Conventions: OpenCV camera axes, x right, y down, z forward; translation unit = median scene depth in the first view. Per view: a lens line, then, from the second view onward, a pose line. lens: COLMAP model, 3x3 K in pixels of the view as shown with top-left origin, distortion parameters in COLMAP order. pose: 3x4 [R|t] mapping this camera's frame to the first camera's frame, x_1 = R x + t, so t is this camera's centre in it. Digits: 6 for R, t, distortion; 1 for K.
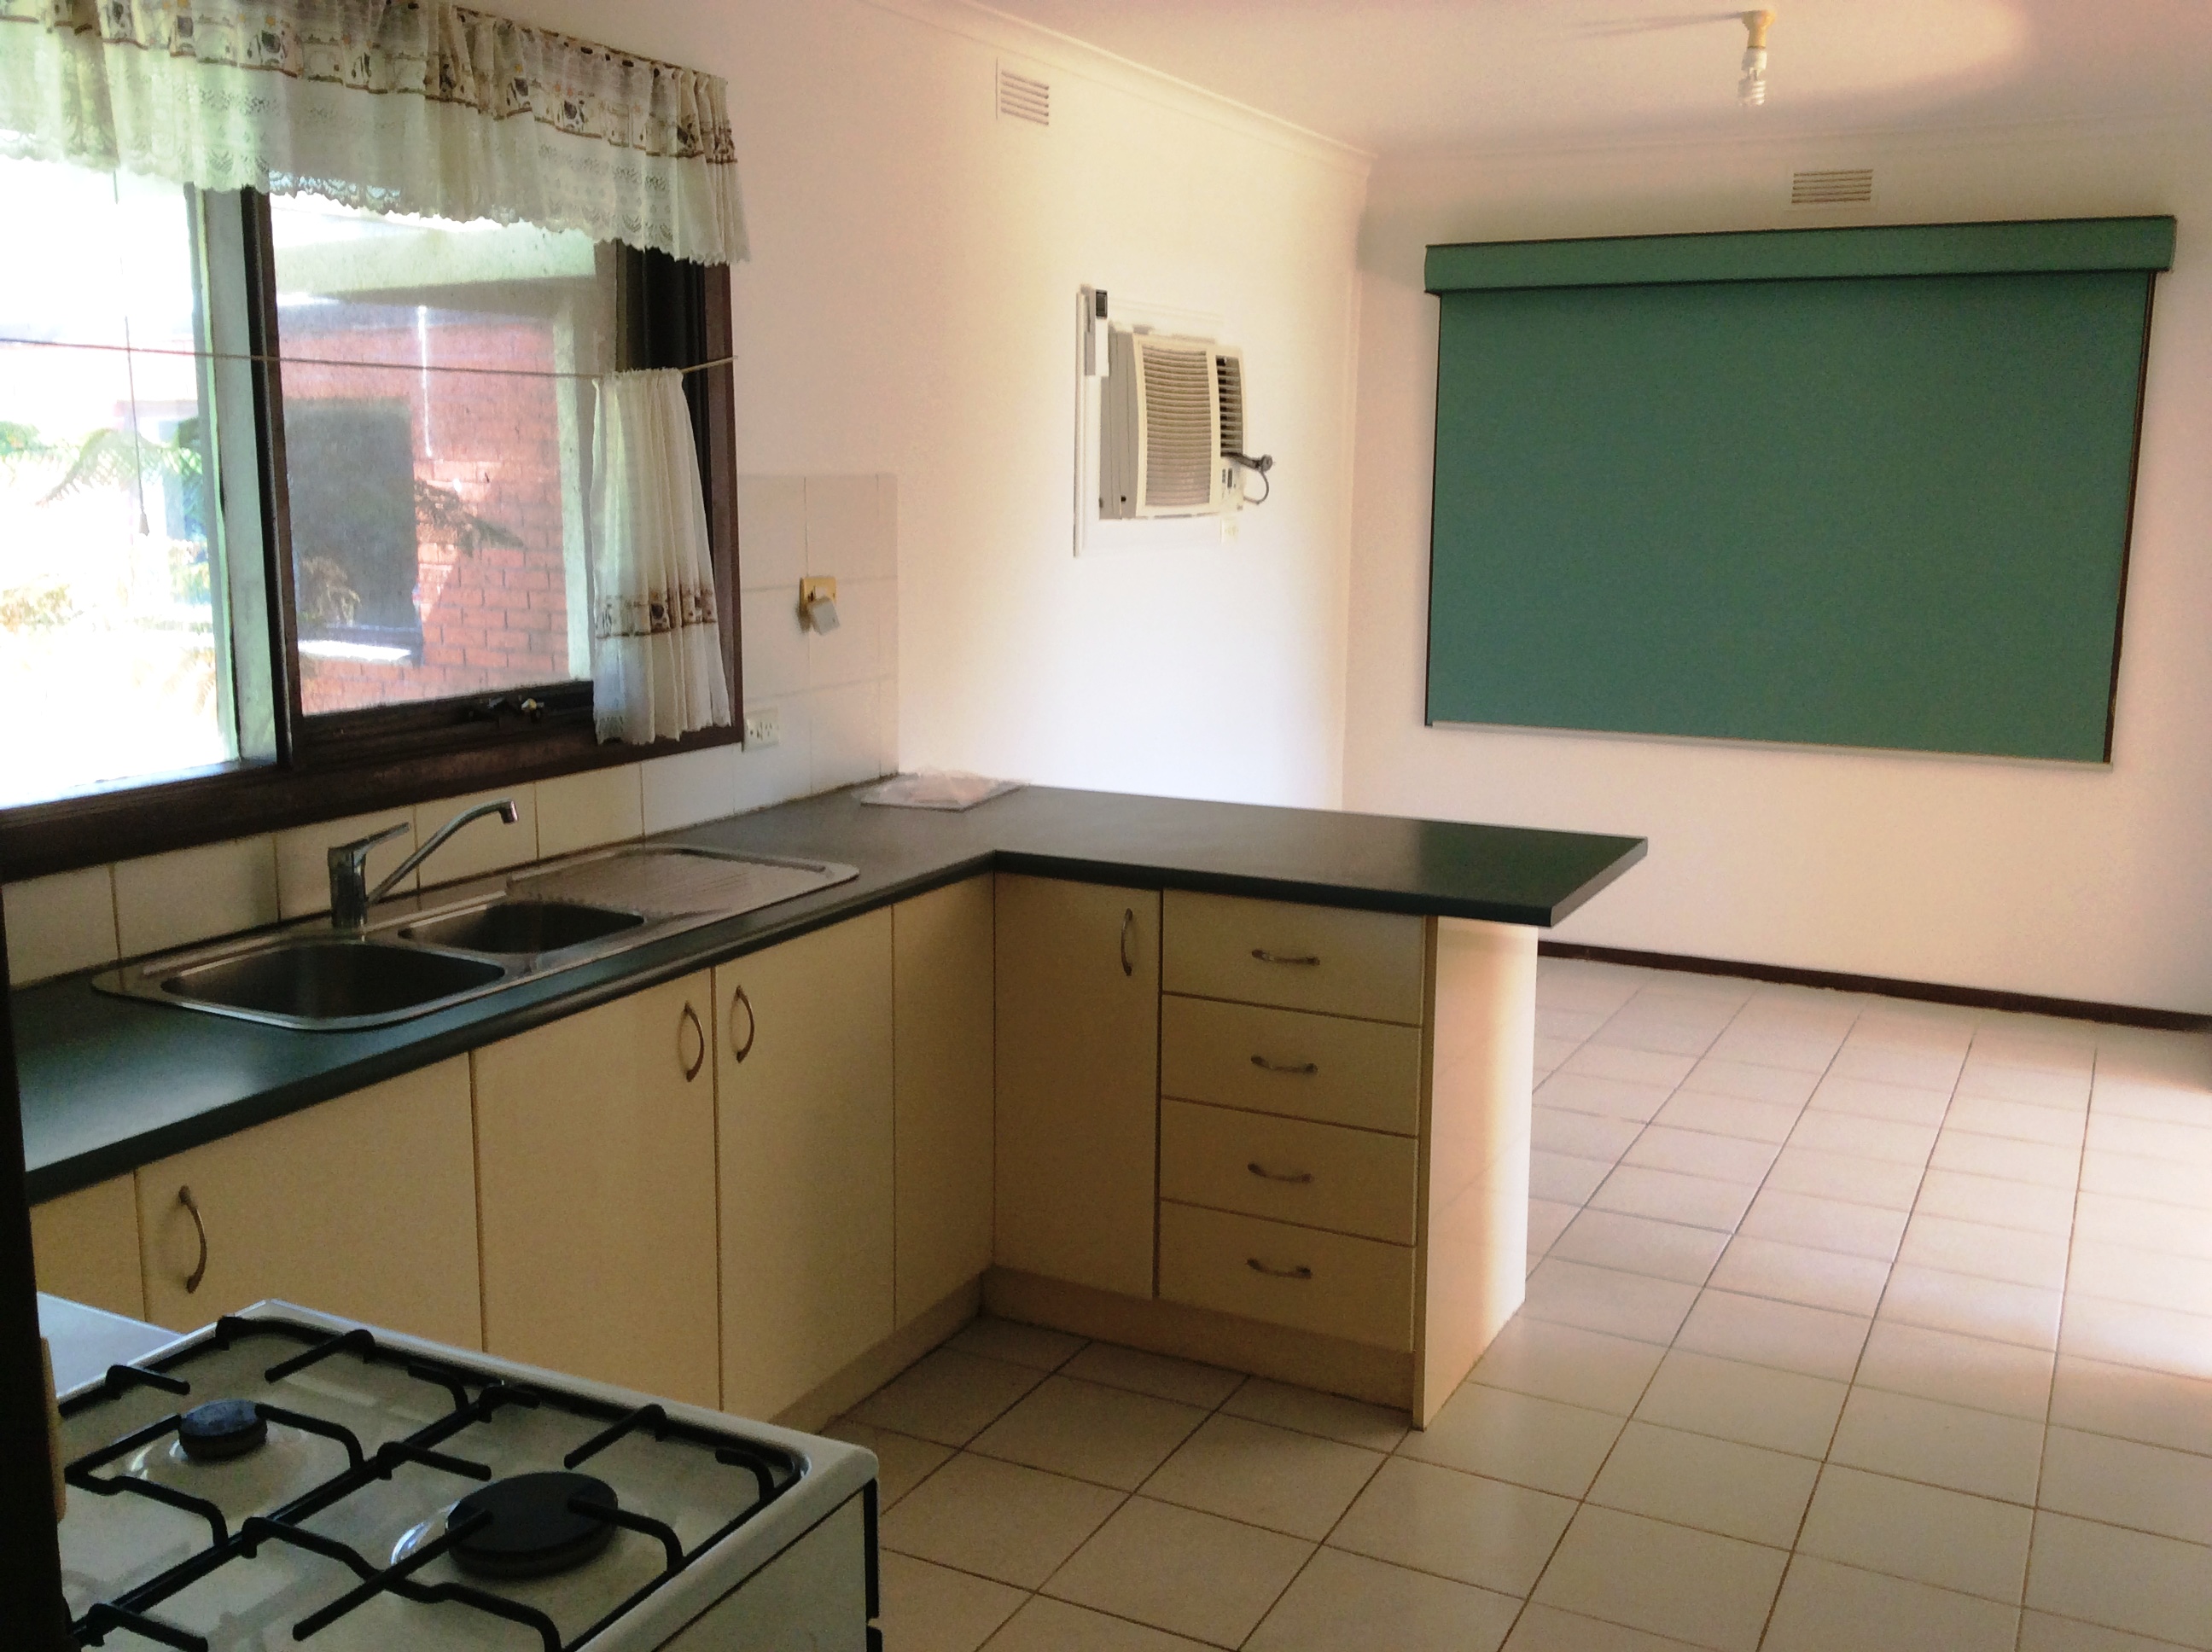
lens RADIAL K [[2052.5, 0, 1108.3], [0, 2052.5, 833.5], [0, 0, 1]] dist [0.105955, -0.177701]
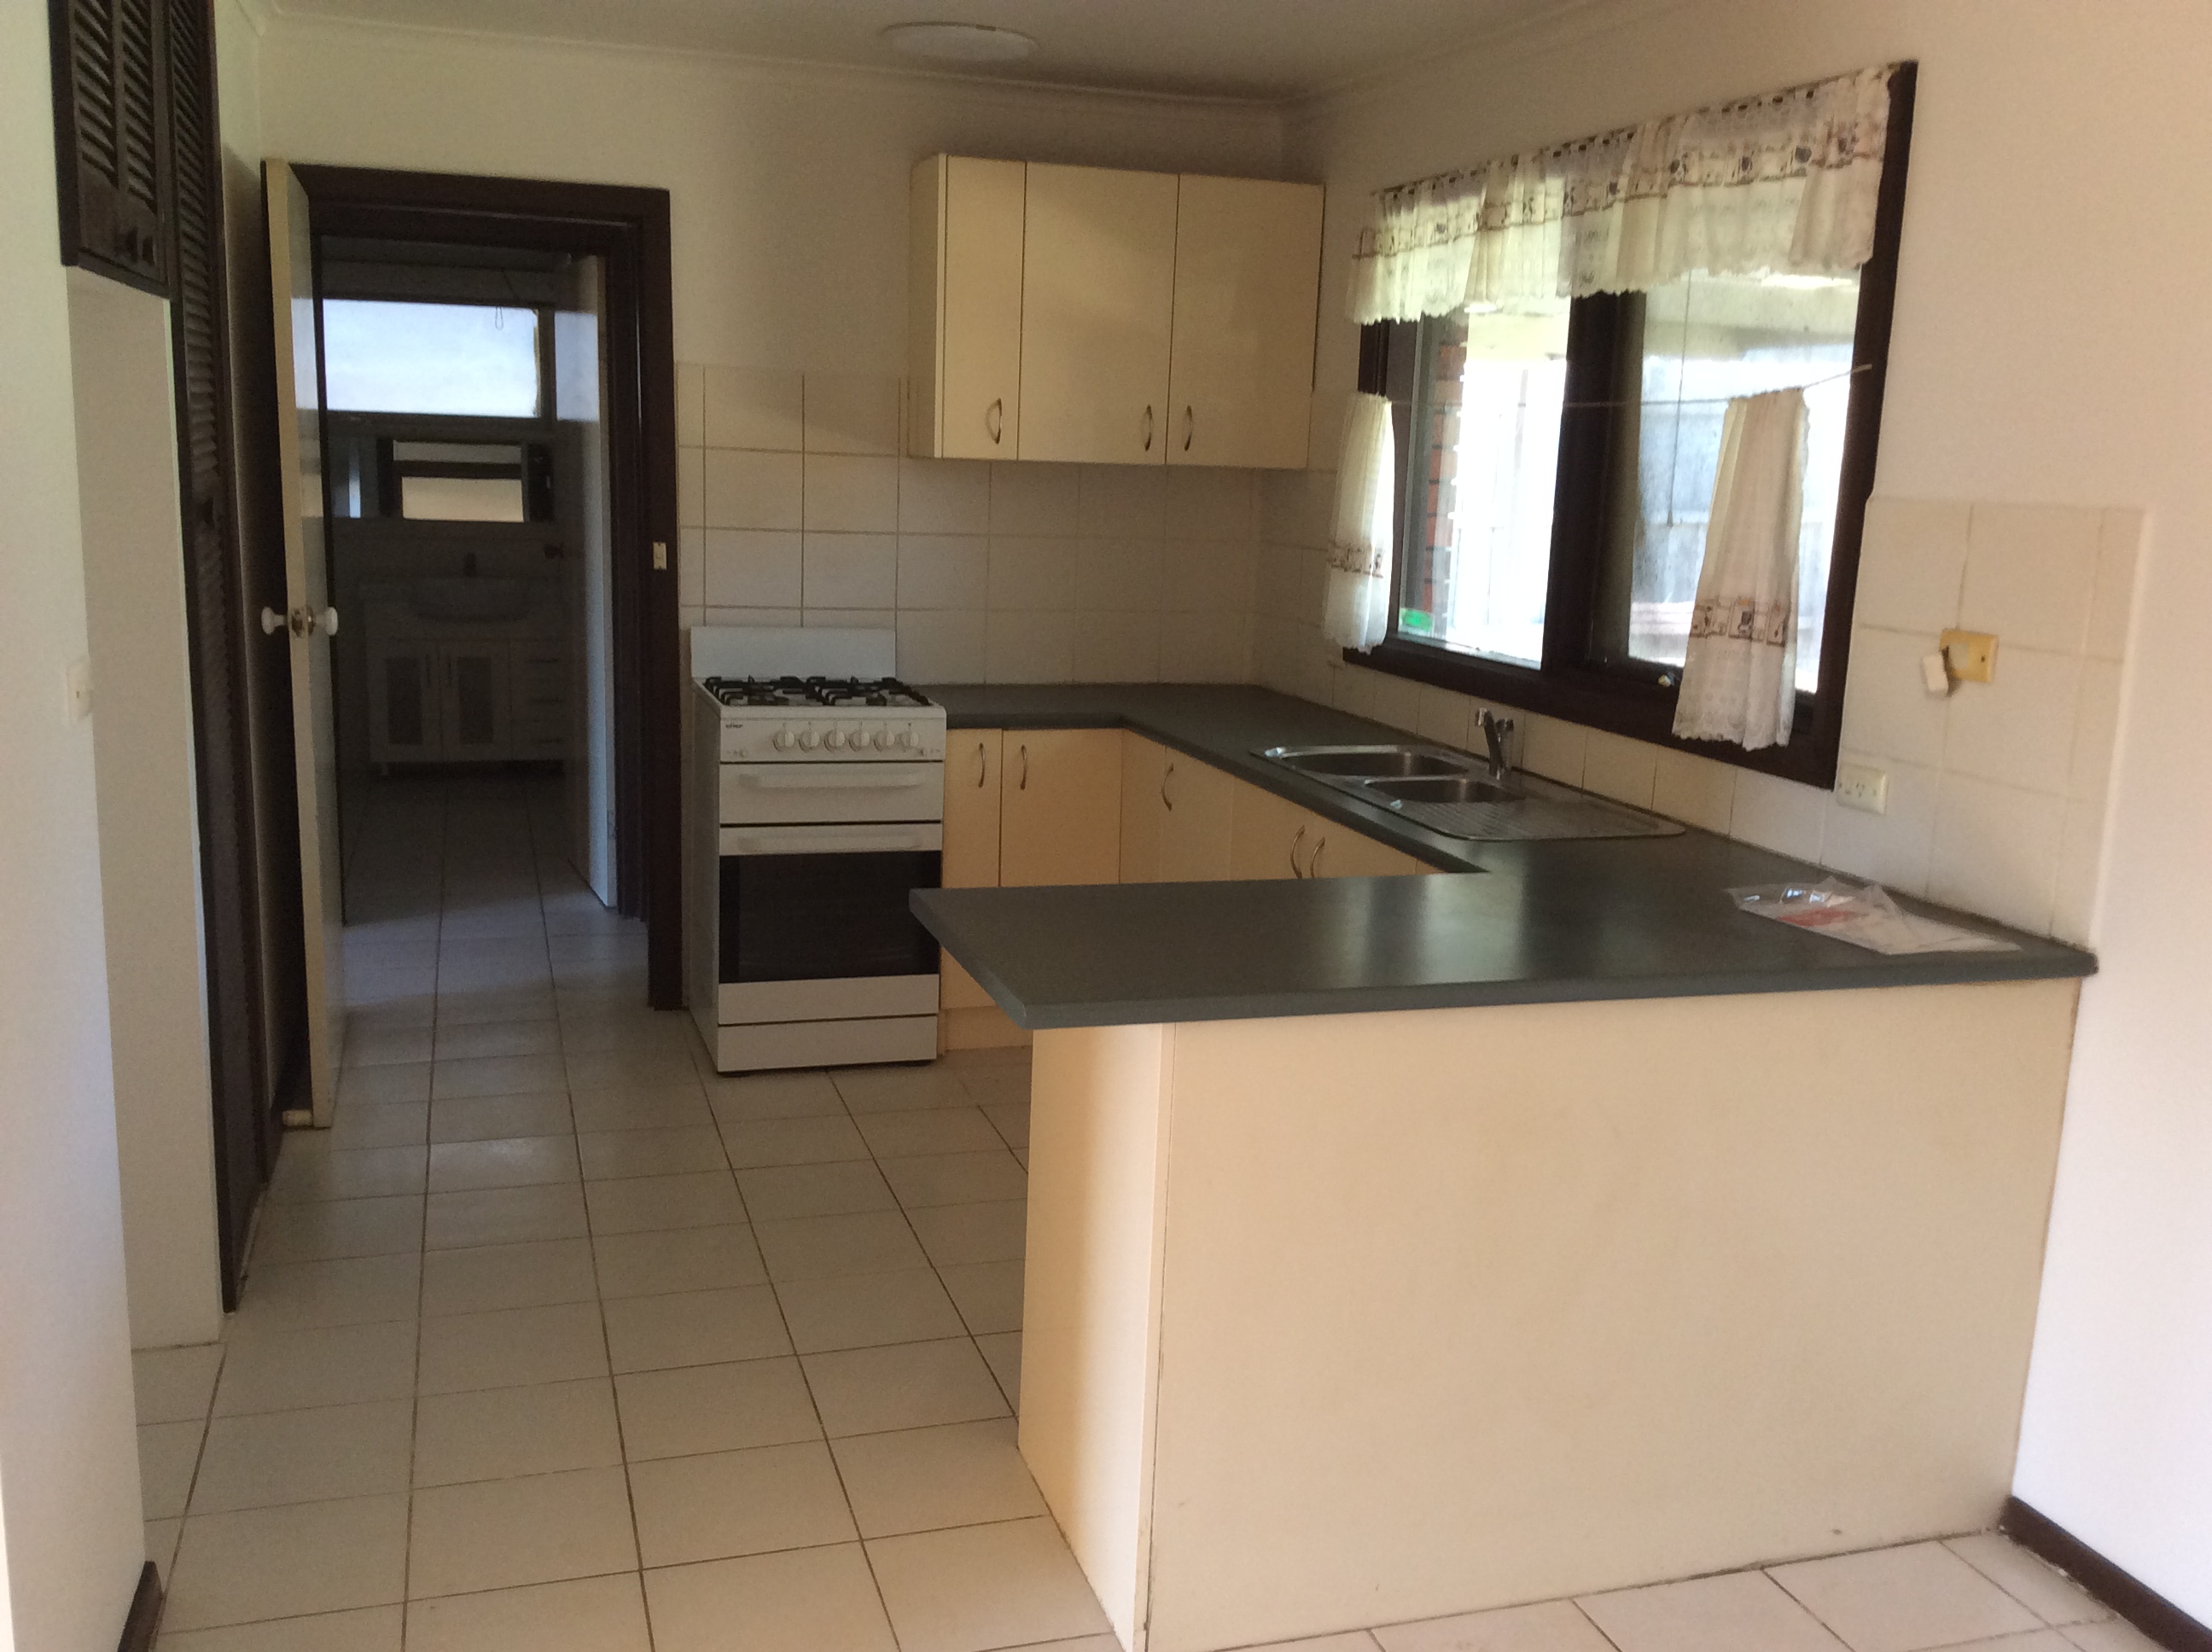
lens RADIAL K [[2052.5, 0, 1108.3], [0, 2052.5, 833.5], [0, 0, 1]] dist [0.105955, -0.177701]
pose [[-0.716301, 0.105012, -0.689844, 0.781266], [-0.155893, 0.939541, 0.304893, -0.291093], [0.680154, 0.325937, -0.656624, 1.590711]]
